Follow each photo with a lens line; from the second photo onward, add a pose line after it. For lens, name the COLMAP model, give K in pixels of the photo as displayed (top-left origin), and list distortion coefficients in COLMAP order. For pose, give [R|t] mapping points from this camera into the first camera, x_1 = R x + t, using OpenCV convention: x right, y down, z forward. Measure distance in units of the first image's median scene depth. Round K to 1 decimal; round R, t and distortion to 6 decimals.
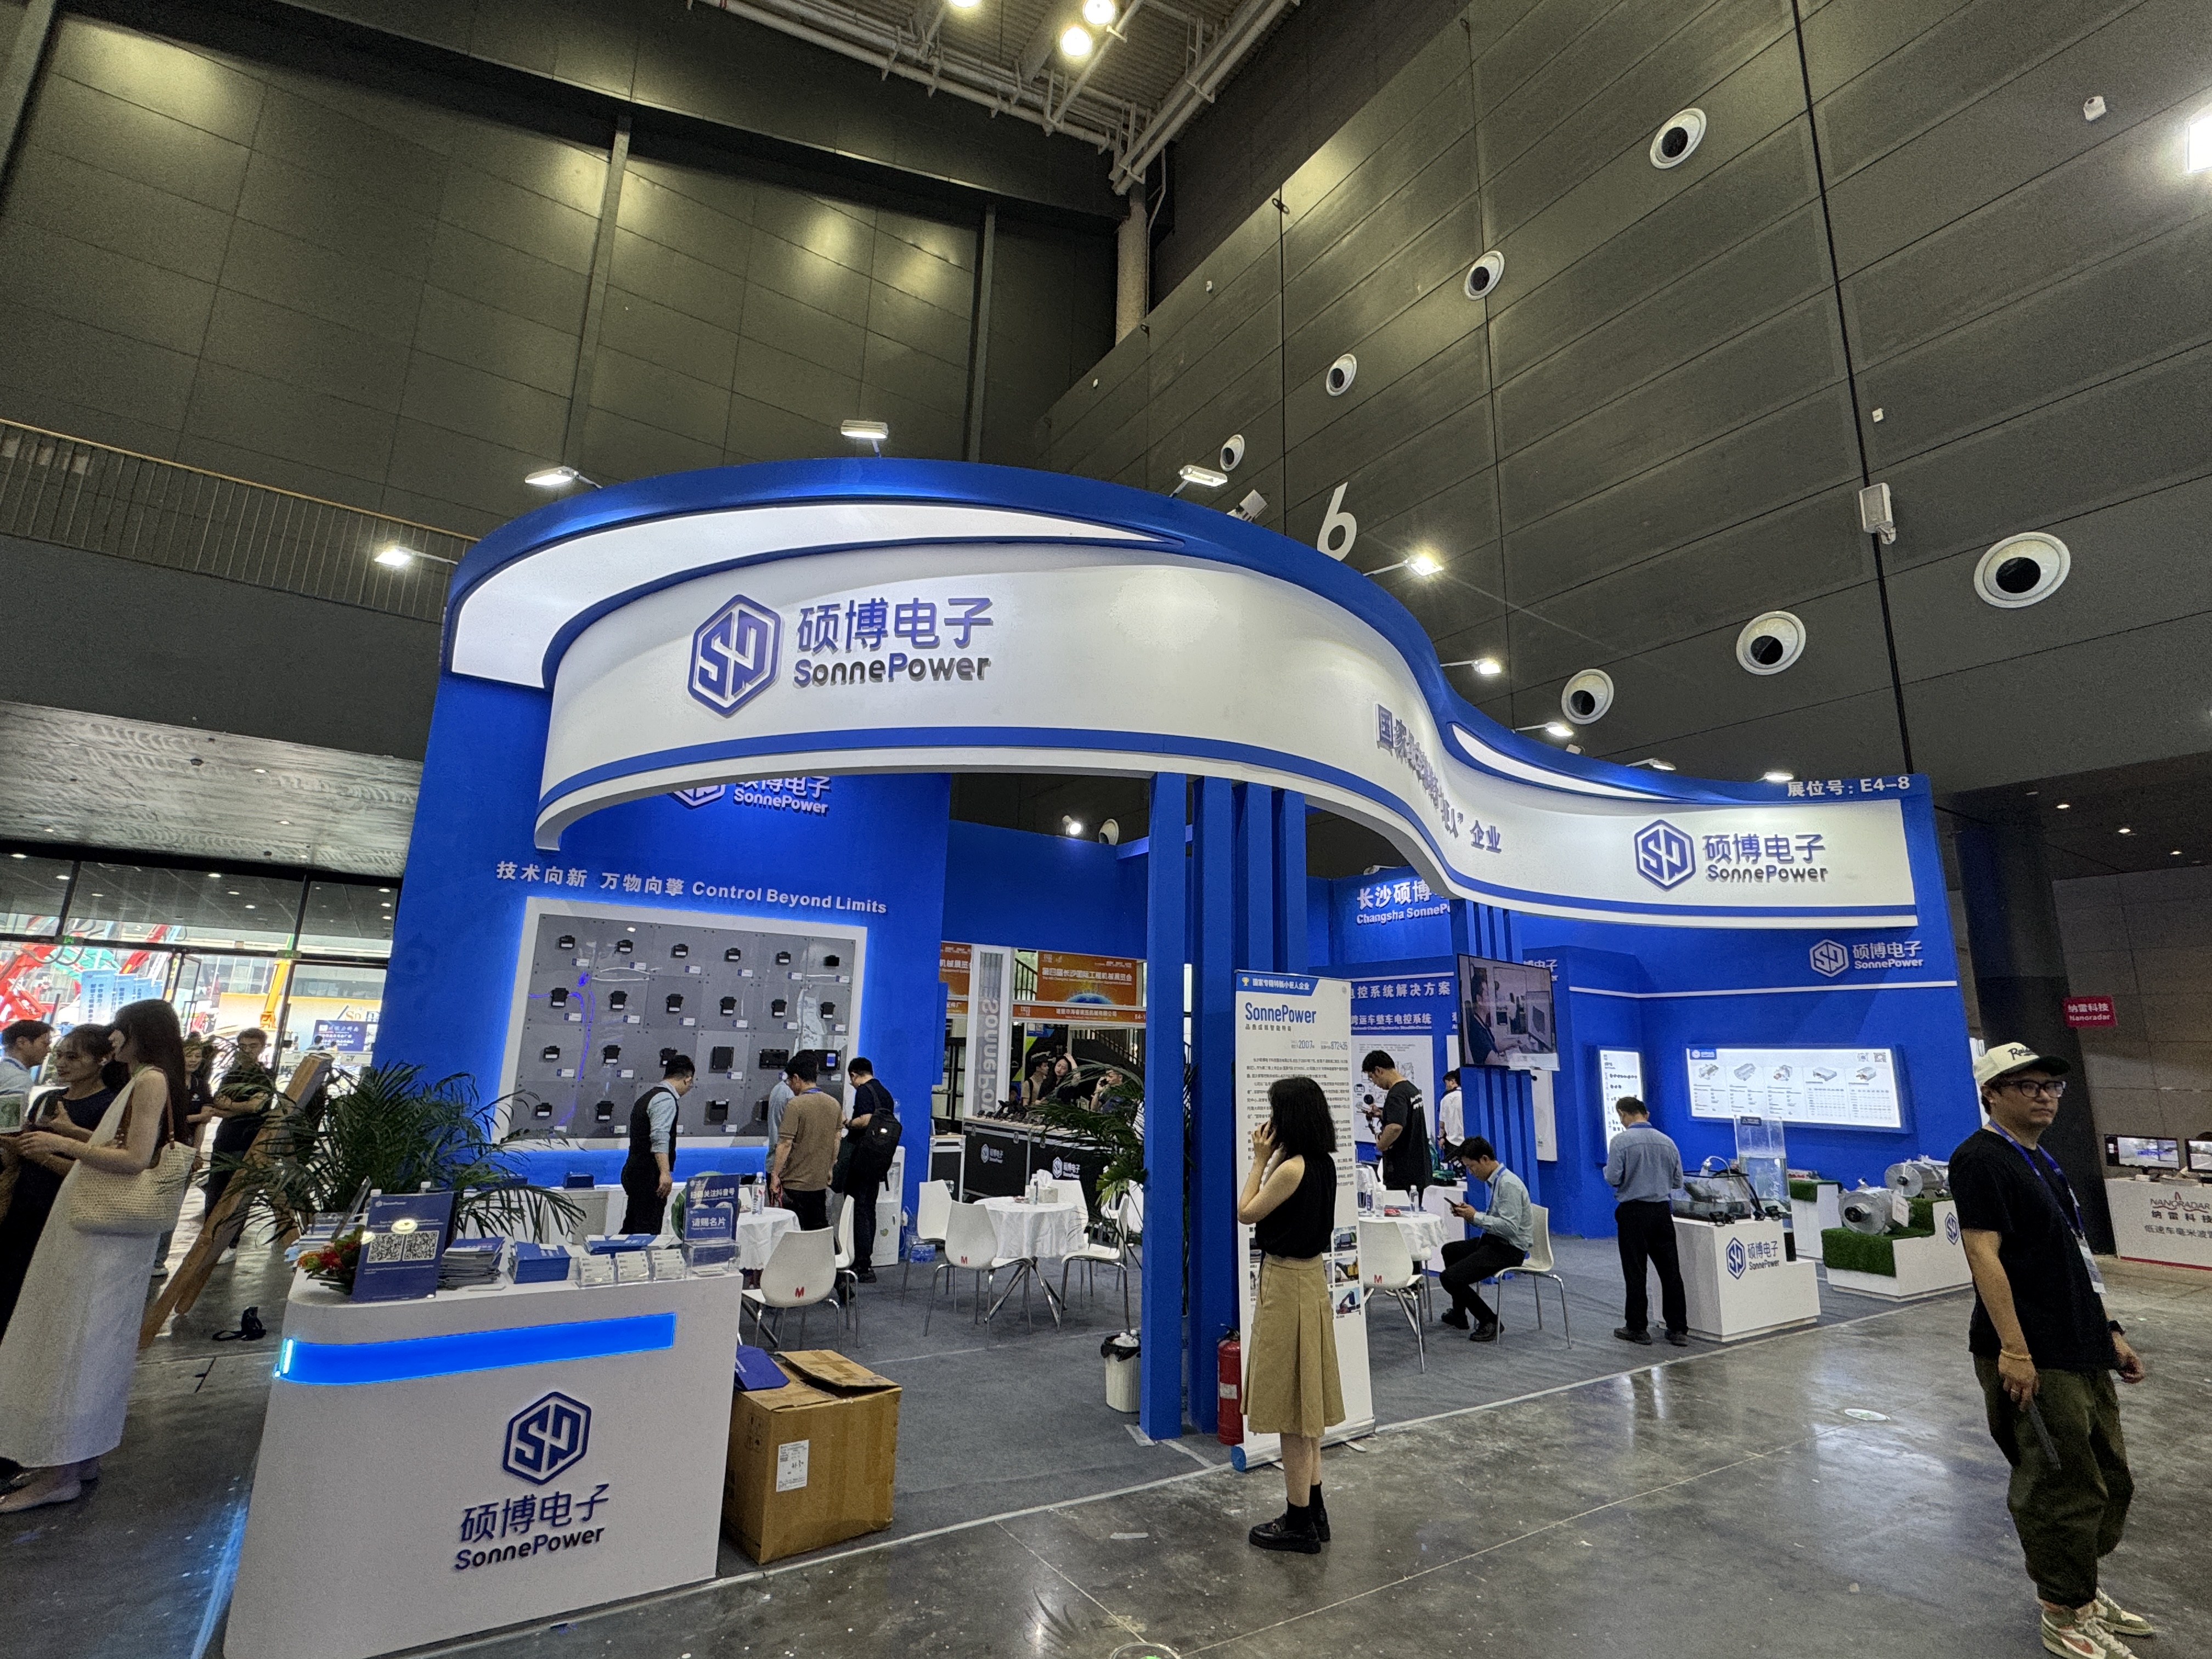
lens RADIAL K [[1050.4, 0, 1113.2], [0, 1050.4, 823.5], [0, 0, 1]] dist [-0.001708, -0.000641]
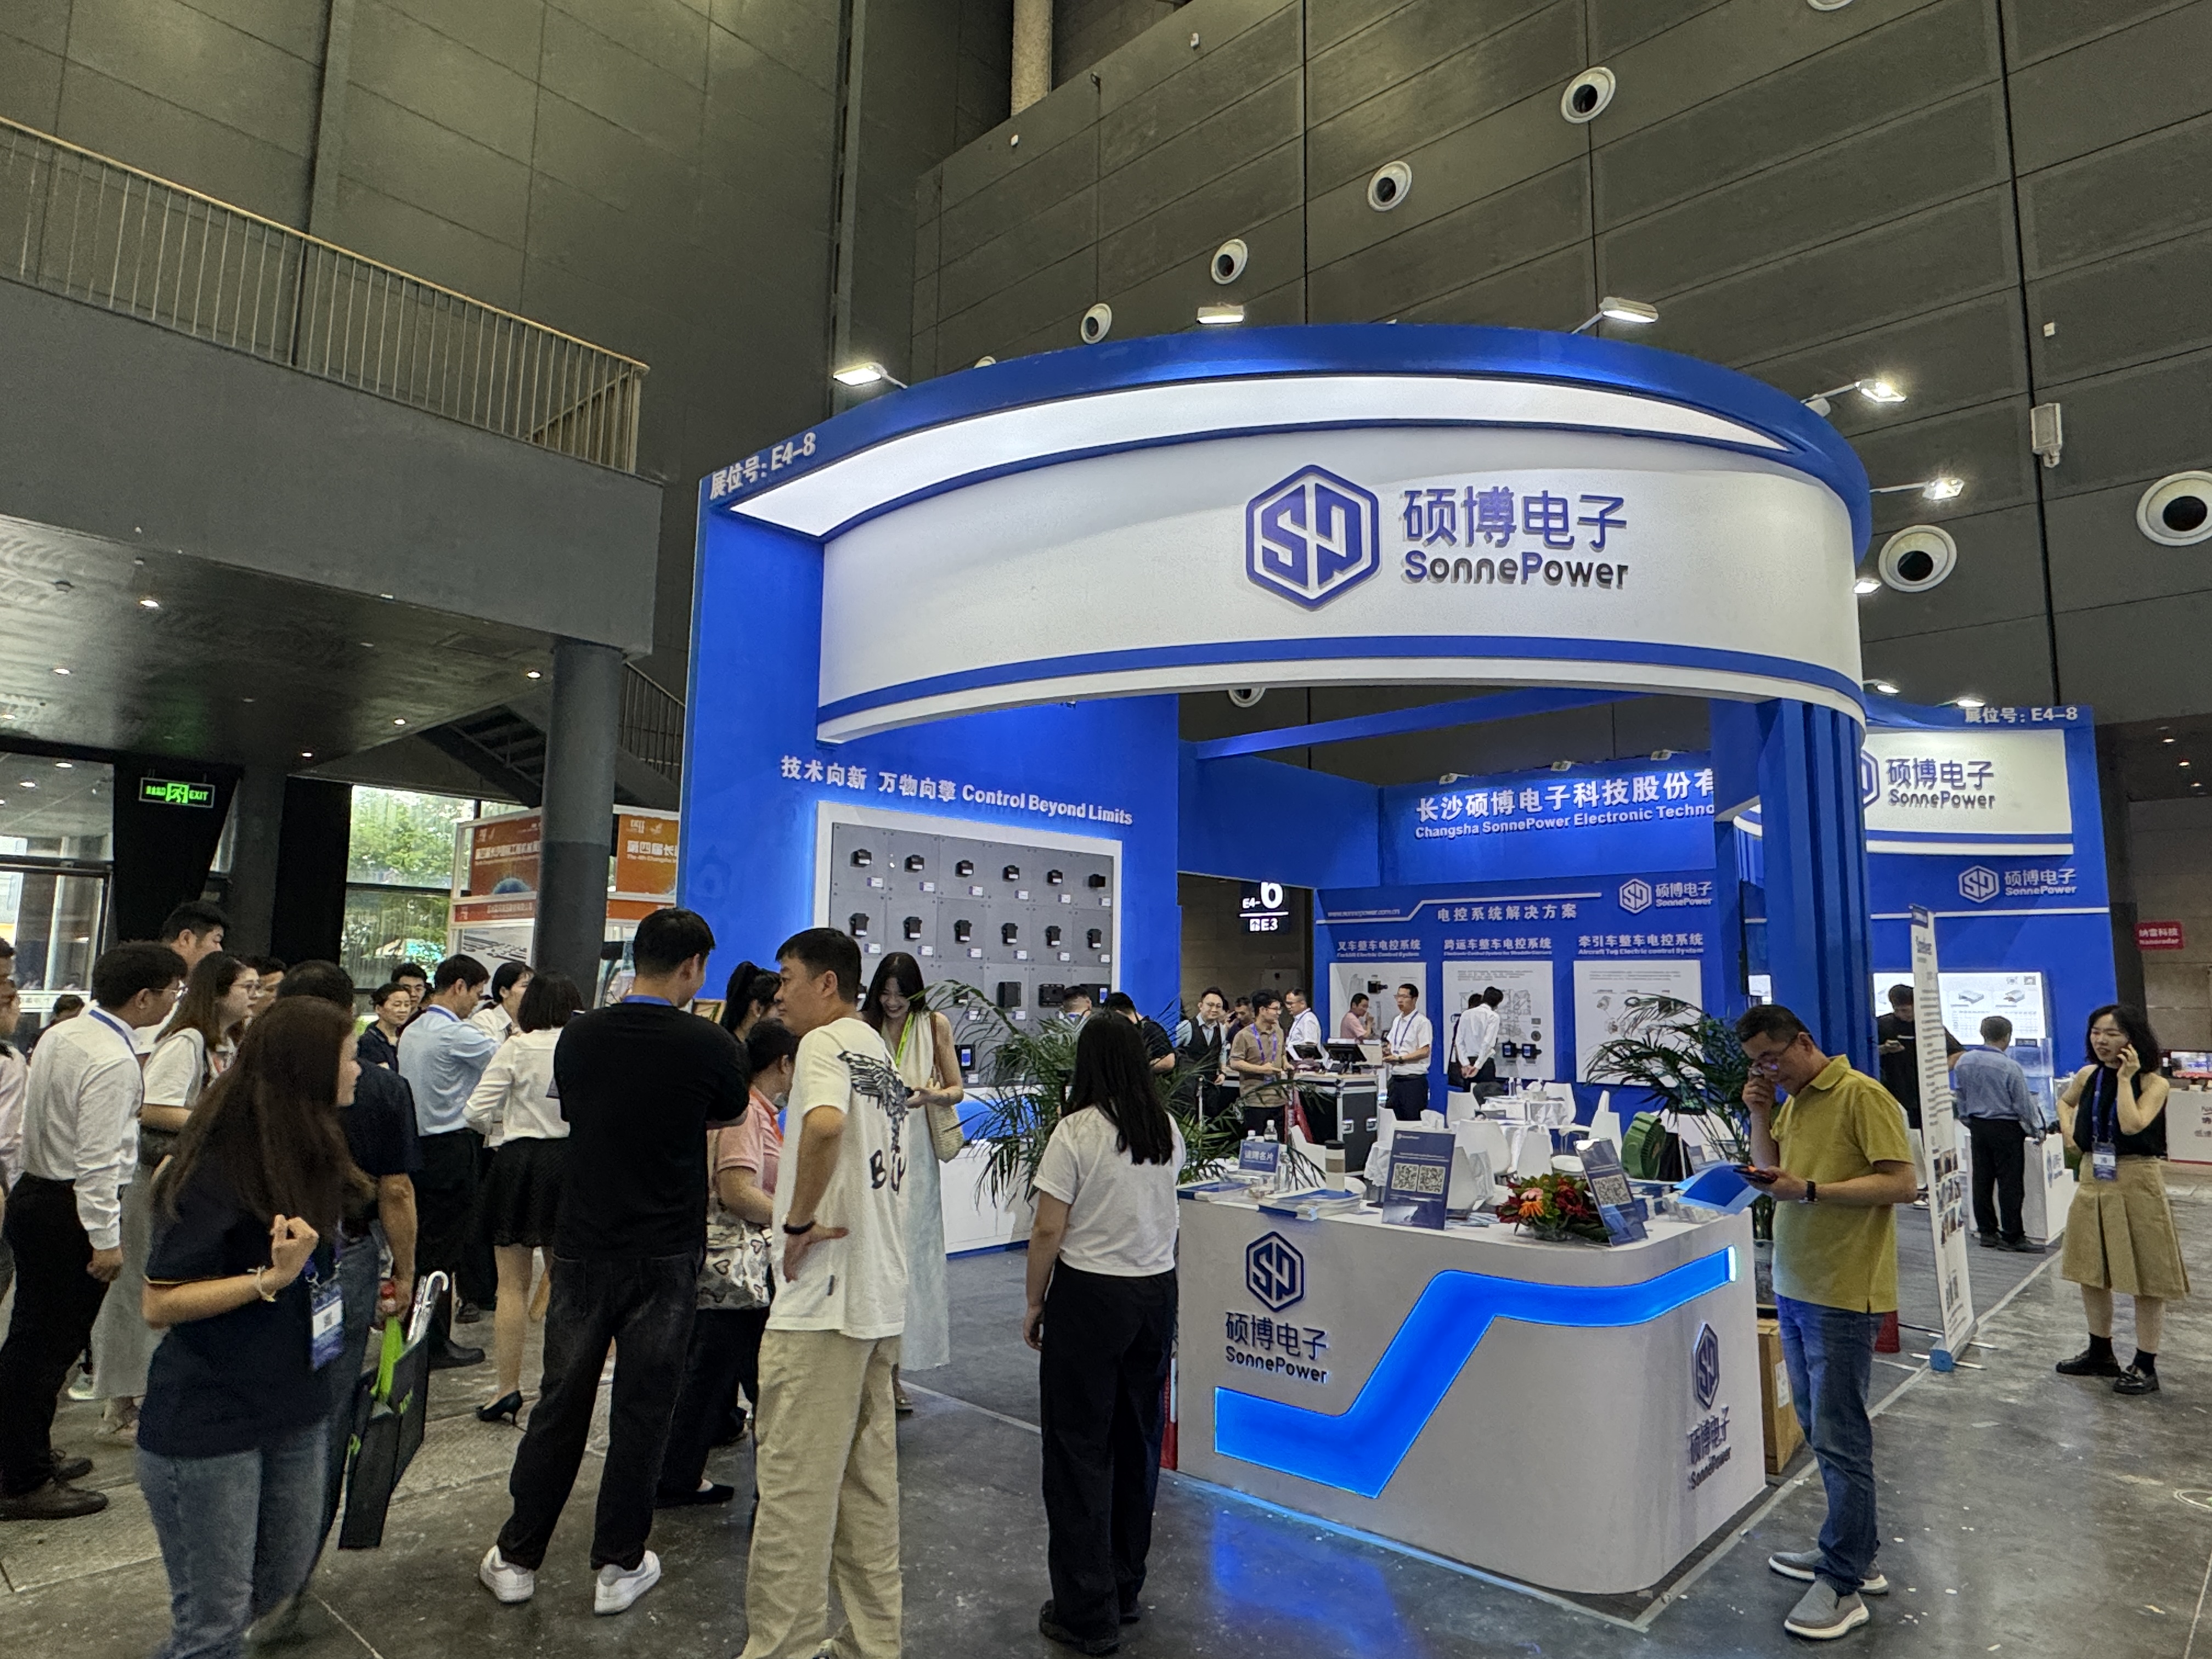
lens RADIAL K [[1296.6, 0, 1106.0], [0, 1296.6, 829.5], [0, 0, 1]] dist [0.001378, -0.003488]
pose [[0.972678, 0.017327, 0.231511, -0.494557], [-0.040411, 0.994624, 0.095344, -0.010229], [-0.228614, -0.102095, 0.968149, -0.011128]]
